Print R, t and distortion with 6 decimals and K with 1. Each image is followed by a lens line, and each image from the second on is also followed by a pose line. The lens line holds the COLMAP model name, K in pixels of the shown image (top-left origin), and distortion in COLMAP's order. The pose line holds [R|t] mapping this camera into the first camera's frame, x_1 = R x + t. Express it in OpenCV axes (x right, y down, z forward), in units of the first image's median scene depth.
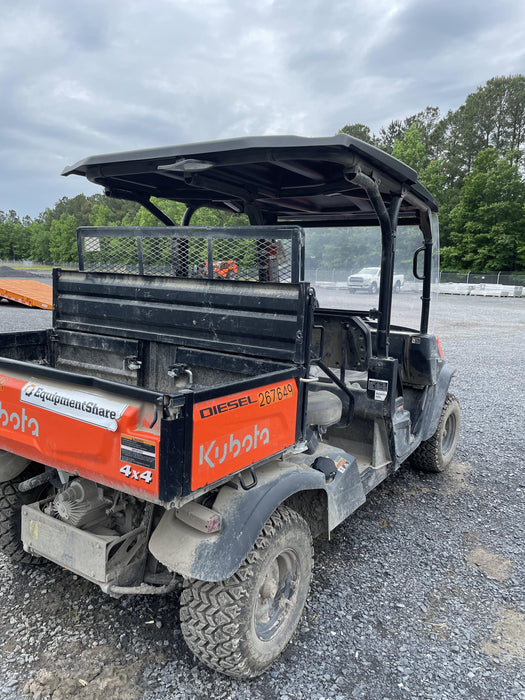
lens RADIAL K [[538.6, 0, 272.5], [0, 538.6, 339.7], [0, 0, 1]] dist [0.093282, -0.131571]
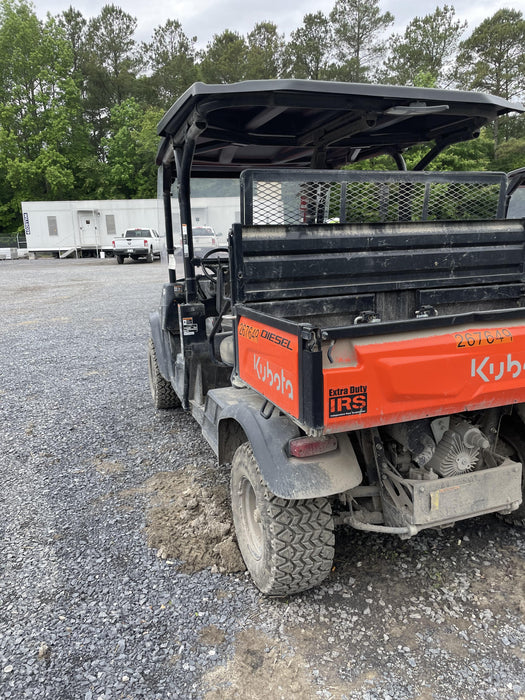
lens RADIAL K [[538.6, 0, 272.5], [0, 538.6, 339.7], [0, 0, 1]] dist [0.093282, -0.131571]
pose [[0.583338, -0.206597, 0.785516, -1.251089], [0.155604, 0.977622, 0.141569, -0.090828], [-0.797185, 0.039646, 0.602431, 0.647561]]
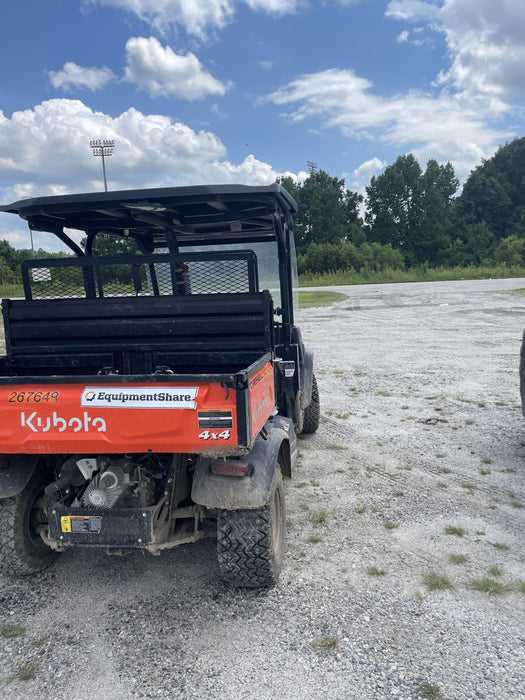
lens RADIAL K [[538.6, 0, 272.5], [0, 538.6, 339.7], [0, 0, 1]] dist [0.093282, -0.131571]
pose [[0.912056, -0.123284, 0.391095, -0.435952], [0.128947, 0.991580, 0.011862, 0.003778], [-0.389264, 0.039612, 0.920274, -0.241214]]
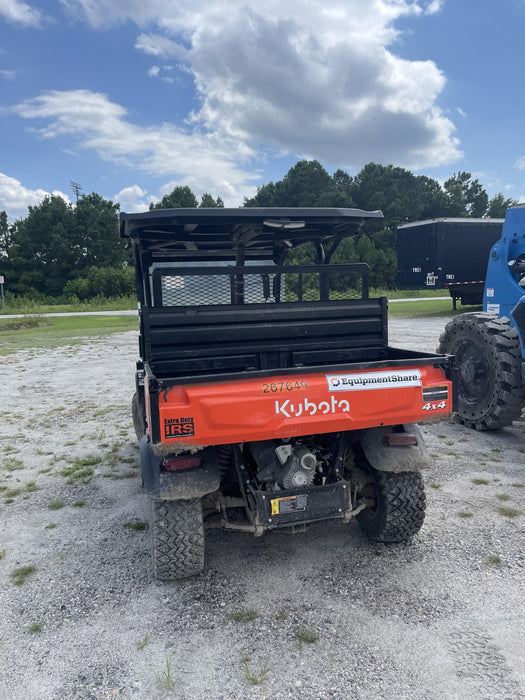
lens RADIAL K [[538.6, 0, 272.5], [0, 538.6, 339.7], [0, 0, 1]] dist [0.093282, -0.131571]
pose [[0.658969, -0.125939, 0.741552, -1.307026], [0.158074, 0.987054, 0.027163, -0.068506], [-0.735372, 0.099320, 0.670346, 0.124891]]
